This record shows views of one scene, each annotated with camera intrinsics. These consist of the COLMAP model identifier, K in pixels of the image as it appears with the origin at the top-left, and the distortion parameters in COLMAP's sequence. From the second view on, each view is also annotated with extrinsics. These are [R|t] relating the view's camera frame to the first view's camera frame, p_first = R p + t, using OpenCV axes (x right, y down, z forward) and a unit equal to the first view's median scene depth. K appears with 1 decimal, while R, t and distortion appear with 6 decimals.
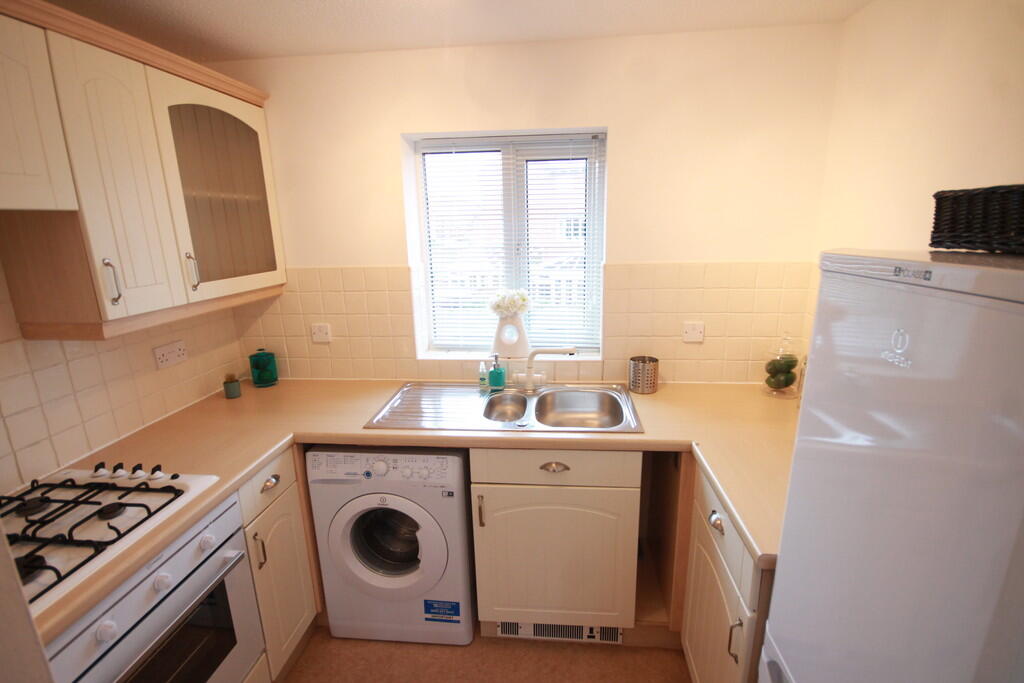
lens RADIAL K [[485.6, 0, 517.2], [0, 485.6, 343.5], [0, 0, 1]] dist [-0.002463, -0.001538]
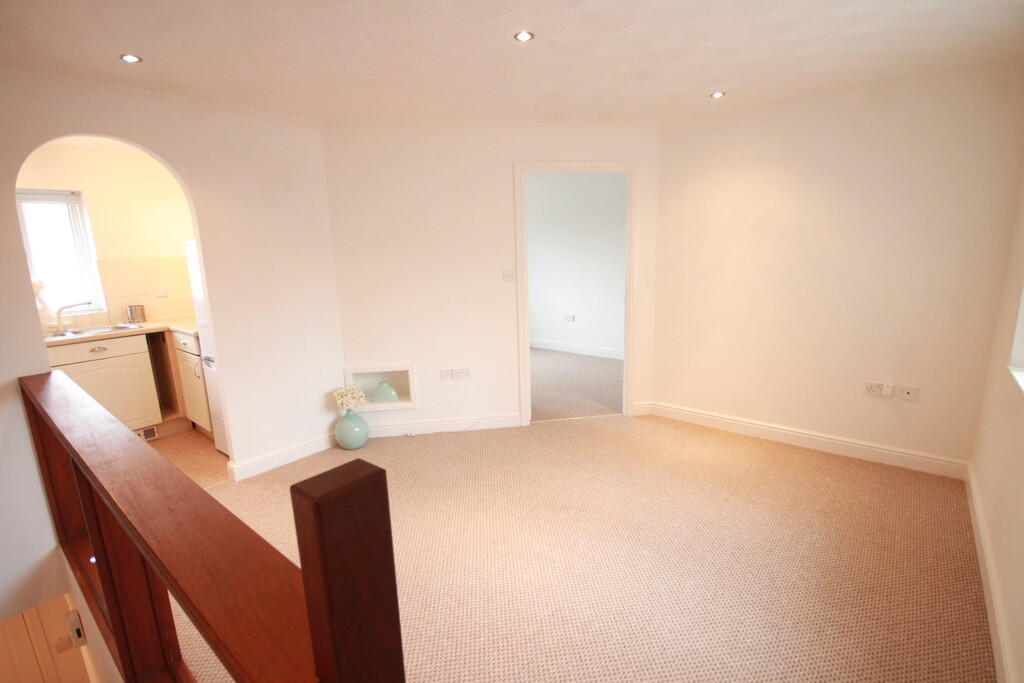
lens RADIAL K [[485.6, 0, 514.3], [0, 485.6, 341.3], [0, 0, 1]] dist [-0.002463, -0.001538]
pose [[0.560472, -0.167253, 0.811109, -0.540199], [0.231454, 0.972003, 0.040497, 0.491364], [-0.795173, 0.165037, 0.583491, -1.478866]]
